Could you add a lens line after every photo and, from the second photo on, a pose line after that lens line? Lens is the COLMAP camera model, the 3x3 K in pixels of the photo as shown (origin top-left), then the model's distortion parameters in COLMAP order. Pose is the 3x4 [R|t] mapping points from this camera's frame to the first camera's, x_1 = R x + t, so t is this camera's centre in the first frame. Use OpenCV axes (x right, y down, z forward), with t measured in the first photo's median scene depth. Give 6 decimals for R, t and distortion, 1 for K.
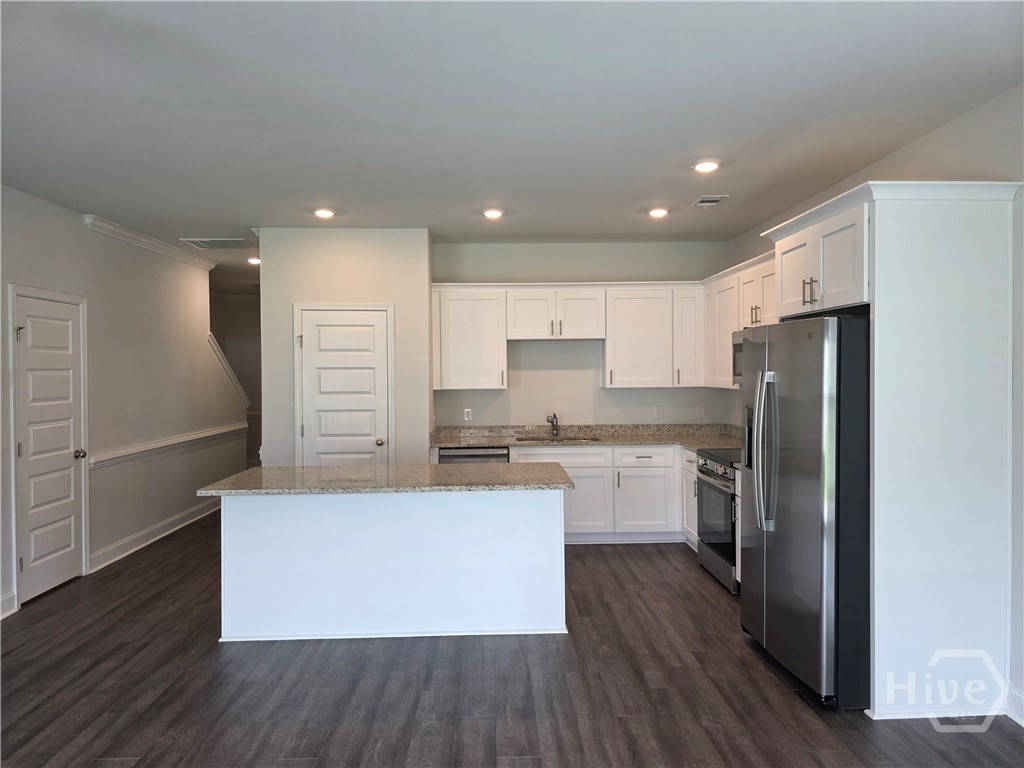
lens RADIAL K [[684.6, 0, 516.4], [0, 684.6, 383.5], [0, 0, 1]] dist [0.061359, -0.045280]
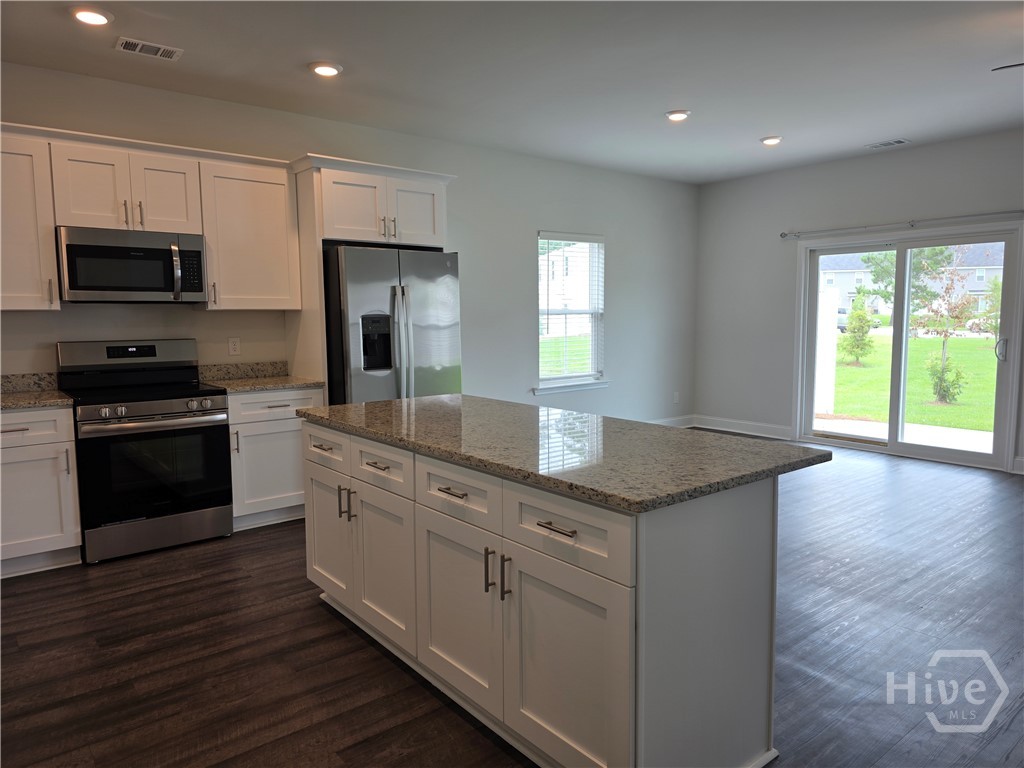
lens RADIAL K [[684.6, 0, 502.9], [0, 684.6, 385.7], [0, 0, 1]] dist [0.061359, -0.045280]
pose [[-0.597946, -0.071191, 0.798369, -0.470089], [0.028521, 0.993527, 0.109954, 0.018423], [-0.801029, 0.088516, -0.592045, 0.966460]]
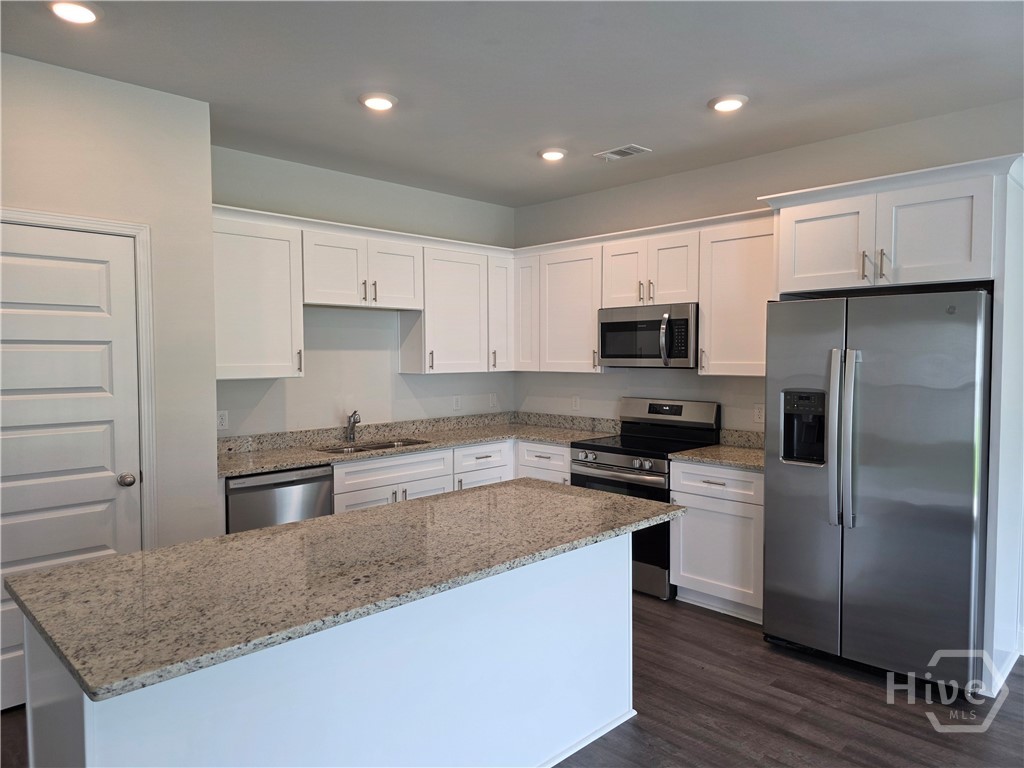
lens RADIAL K [[684.6, 0, 513.2], [0, 684.6, 385.4], [0, 0, 1]] dist [0.061359, -0.045280]
pose [[0.729351, -0.027372, 0.683592, -0.340458], [0.010932, 0.999538, 0.028359, -0.001311], [-0.684053, -0.013210, 0.729313, 0.382432]]
